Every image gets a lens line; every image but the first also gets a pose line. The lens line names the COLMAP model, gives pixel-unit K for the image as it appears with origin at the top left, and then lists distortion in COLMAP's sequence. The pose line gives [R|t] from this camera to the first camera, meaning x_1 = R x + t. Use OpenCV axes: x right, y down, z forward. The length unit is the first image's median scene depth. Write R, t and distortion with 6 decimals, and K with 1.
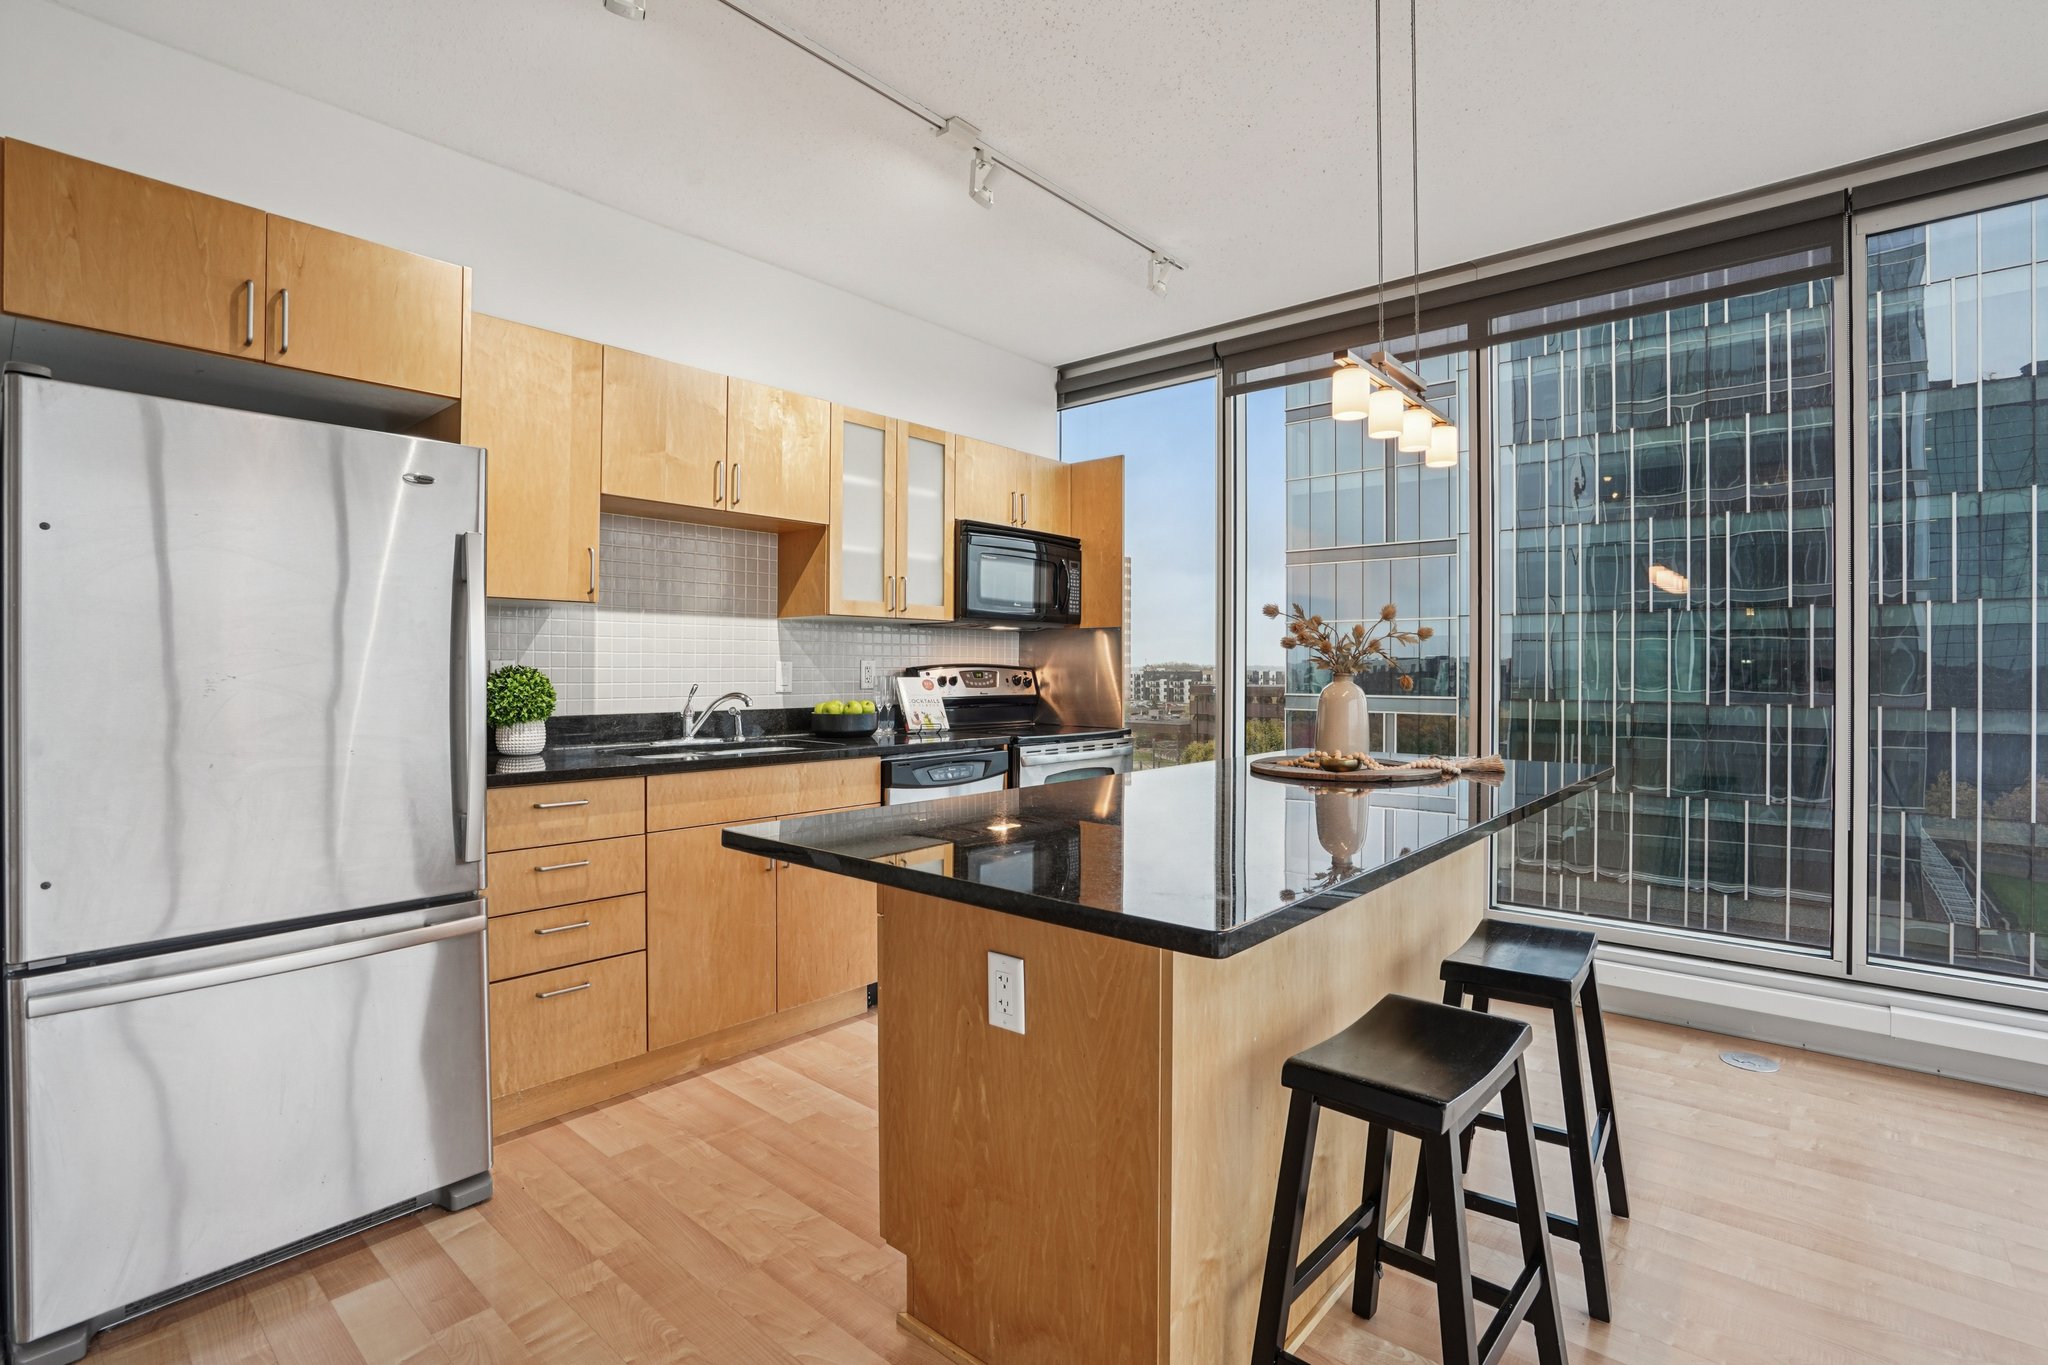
lens RADIAL K [[966.3, 0, 1016.7], [0, 966.3, 679.6], [0, 0, 1]] dist [-0.051370, 0.021002]
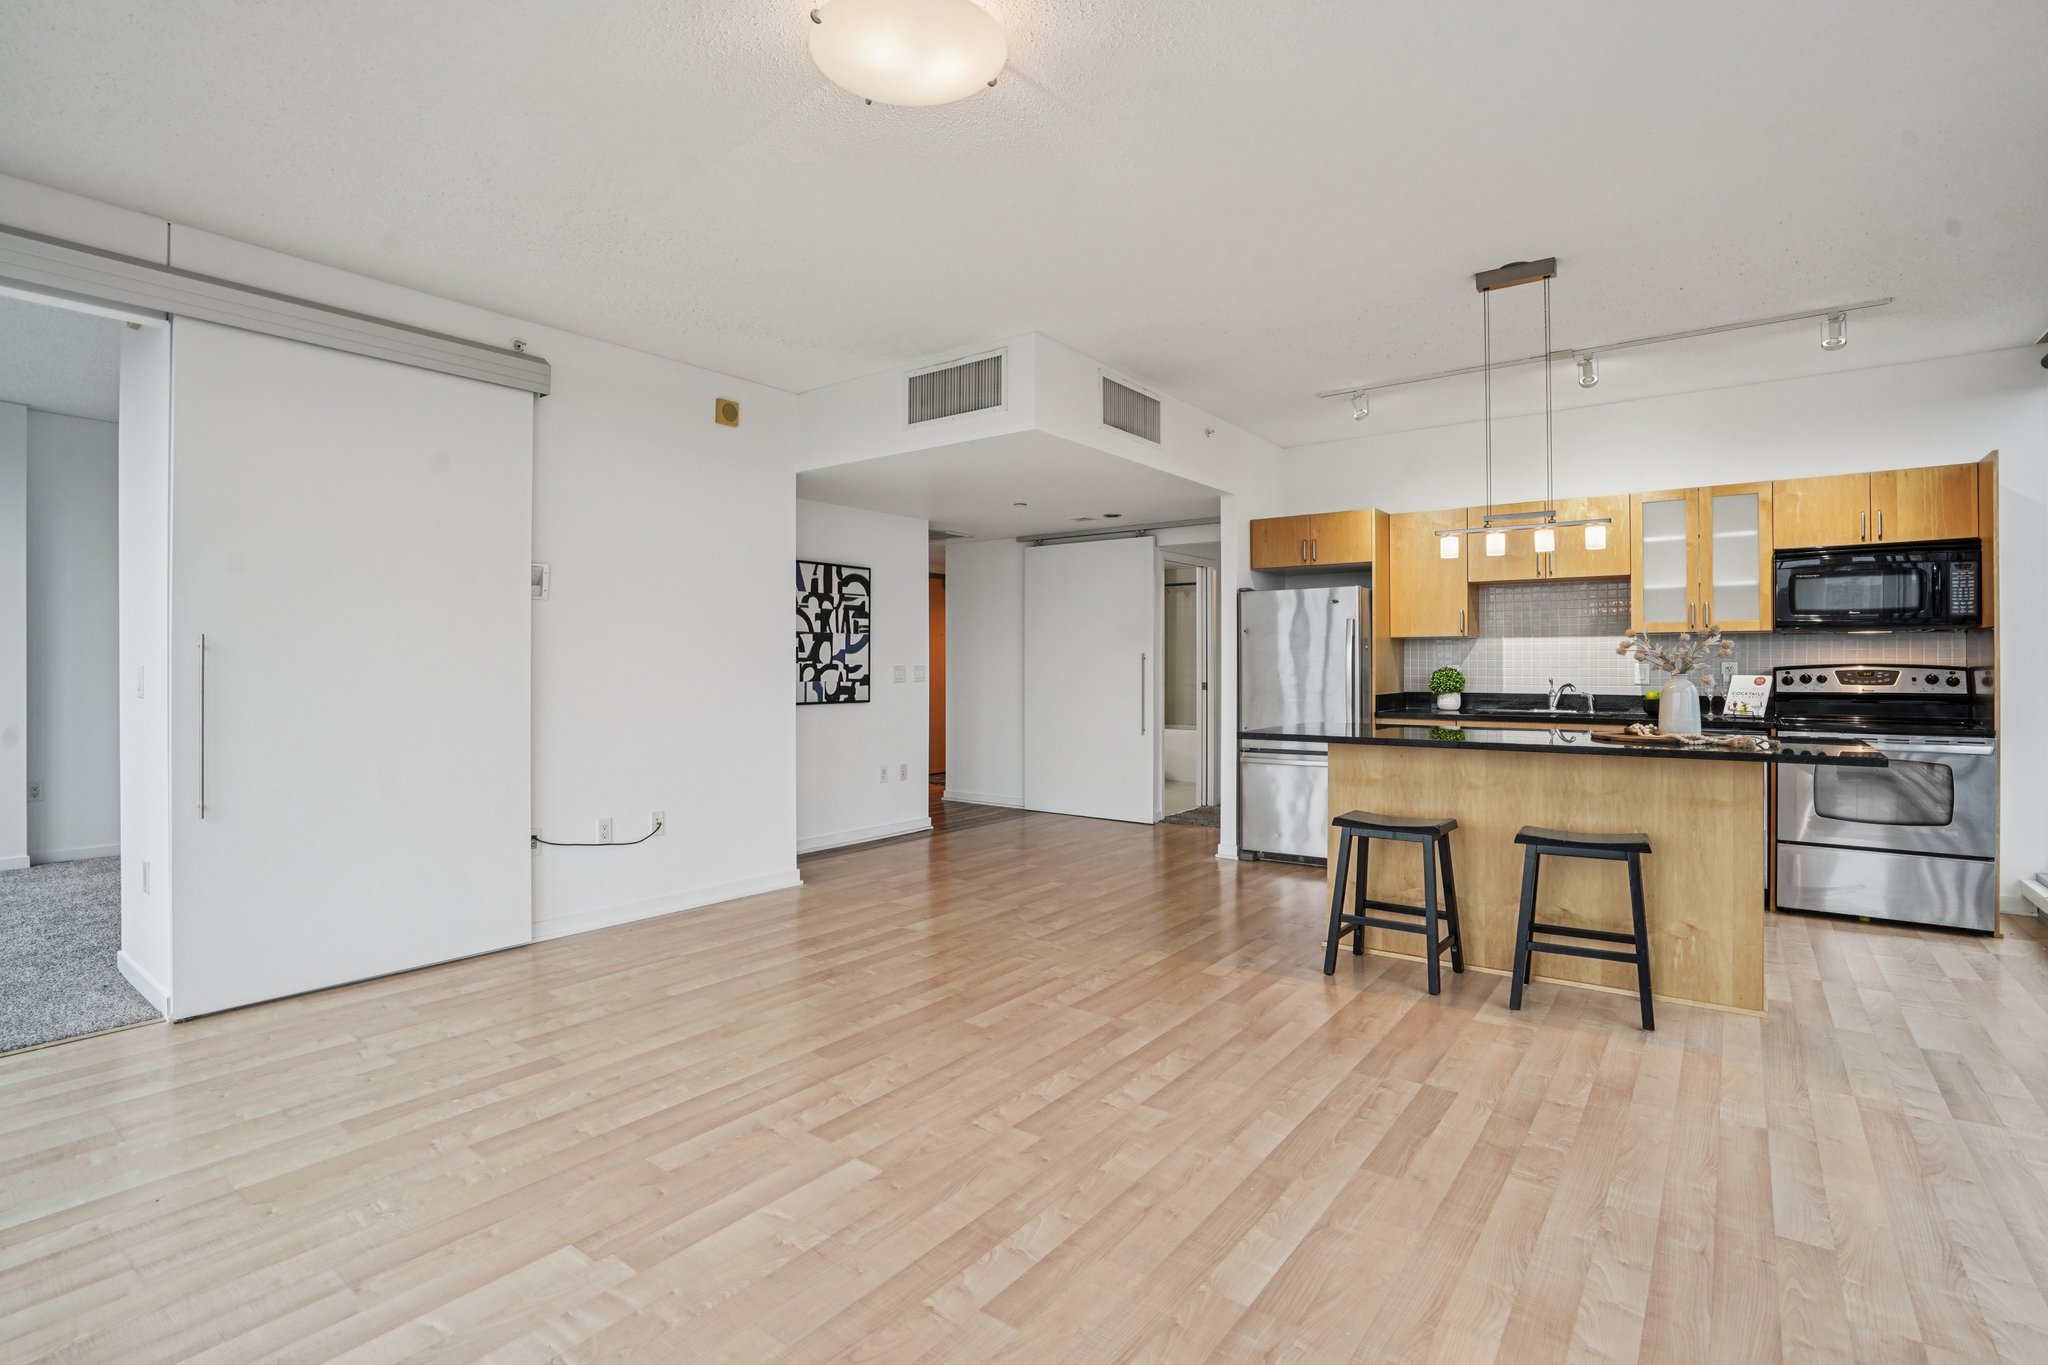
lens RADIAL K [[966.3, 0, 1016.7], [0, 966.3, 679.6], [0, 0, 1]] dist [-0.051370, 0.021002]
pose [[0.067554, 0.012330, -0.997639, 1.183471], [-0.006263, 0.999909, 0.011934, -0.005653], [0.997696, 0.005442, 0.067625, -0.069327]]
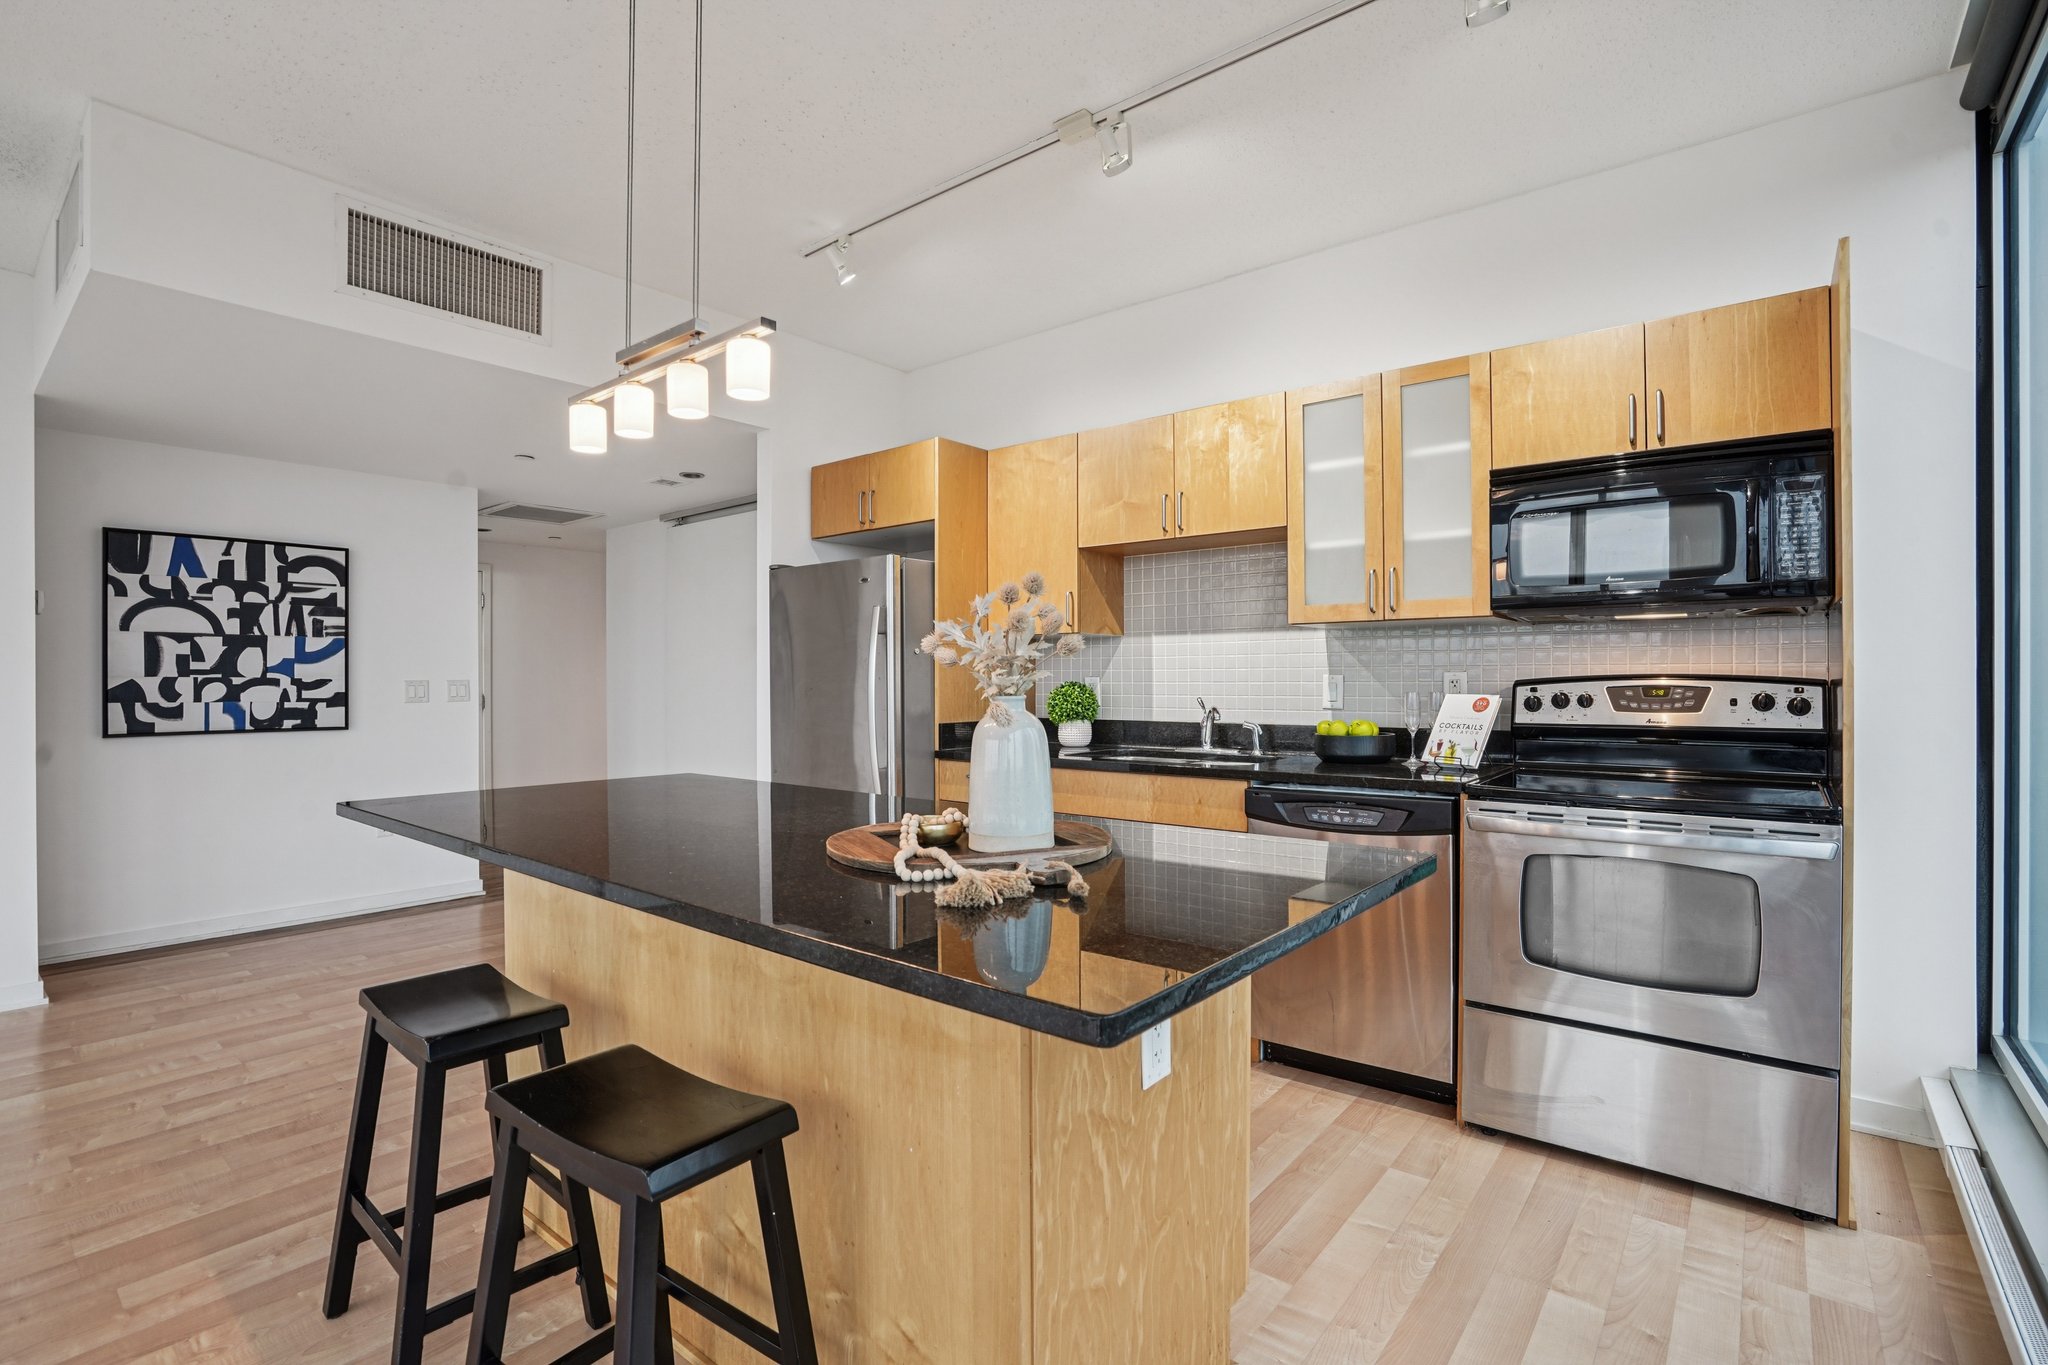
lens RADIAL K [[962.6, 0, 1014.1], [0, 962.6, 685.2], [0, 0, 1]] dist [-0.062439, 0.031652]
pose [[0.020200, 0.003224, -0.999791, 0.672828], [-0.005082, 0.999982, 0.003122, -0.010350], [0.999783, 0.005017, 0.020216, 0.691698]]
